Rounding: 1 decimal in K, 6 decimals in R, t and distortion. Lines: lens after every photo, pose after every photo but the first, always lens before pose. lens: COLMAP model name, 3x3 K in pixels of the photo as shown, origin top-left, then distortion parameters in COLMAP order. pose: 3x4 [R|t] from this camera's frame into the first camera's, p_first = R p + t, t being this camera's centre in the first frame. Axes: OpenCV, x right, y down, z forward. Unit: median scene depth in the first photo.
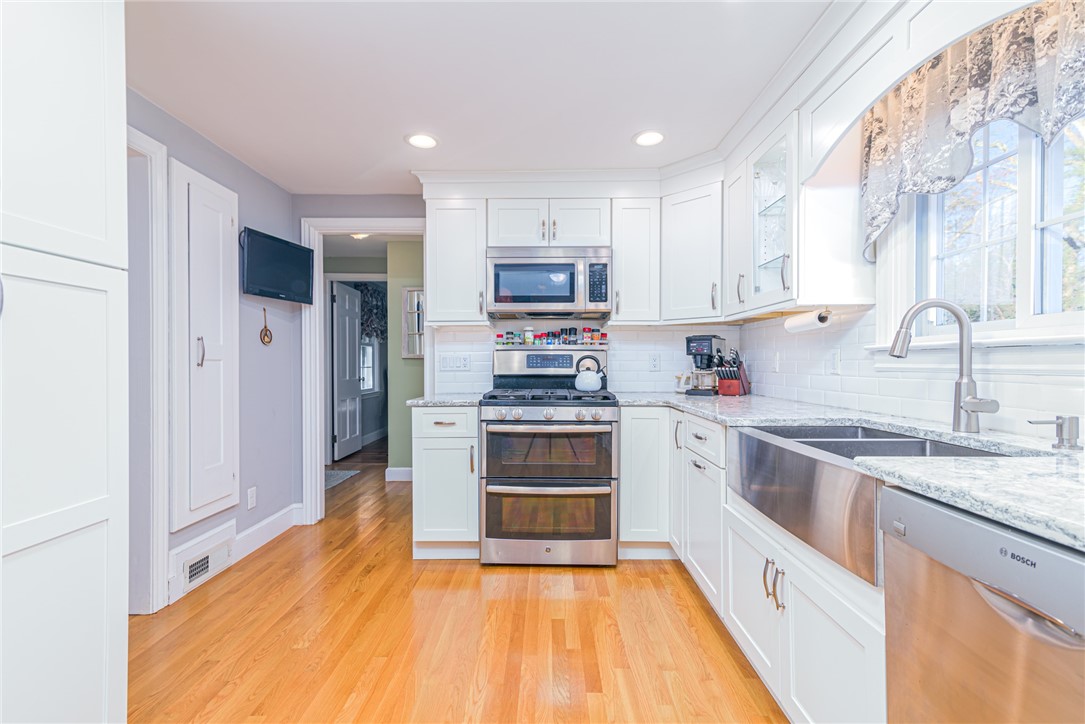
lens RADIAL K [[492.6, 0, 543.8], [0, 492.6, 365.7], [0, 0, 1]] dist [0.022800, -0.003559]
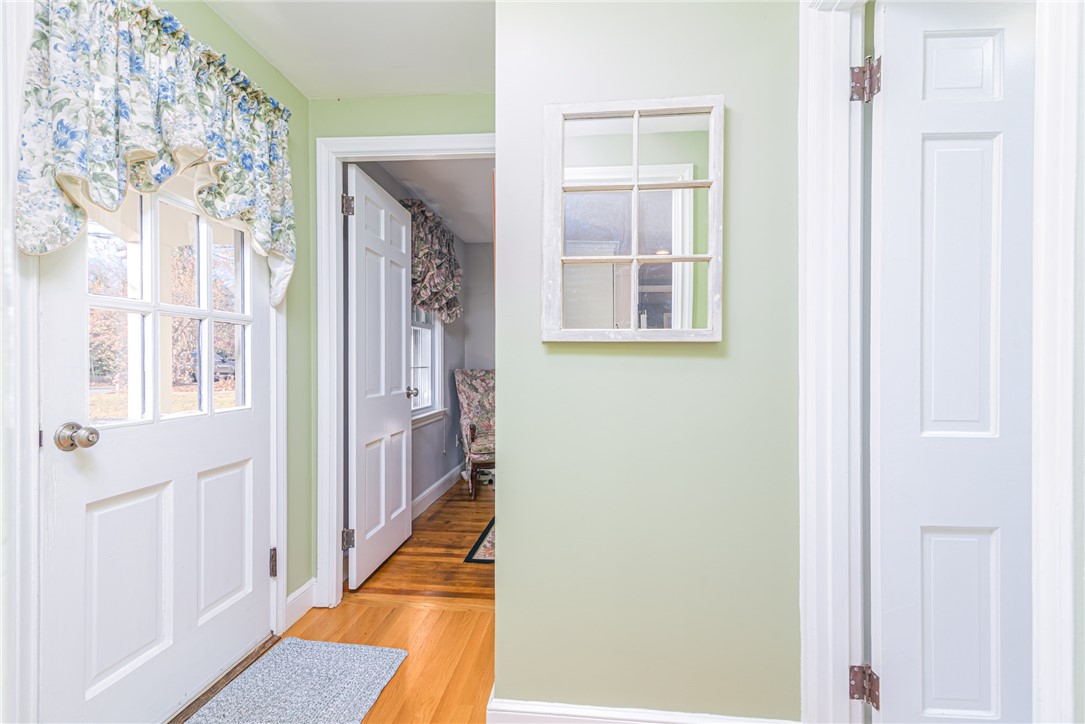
lens RADIAL K [[492.6, 0, 542.0], [0, 492.6, 361.9], [0, 0, 1]] dist [0.022800, -0.003559]
pose [[0.995530, 0.007619, -0.094139, -0.187525], [-0.007359, 0.999968, 0.003107, -0.004945], [0.094160, -0.002401, 0.995554, 0.505777]]
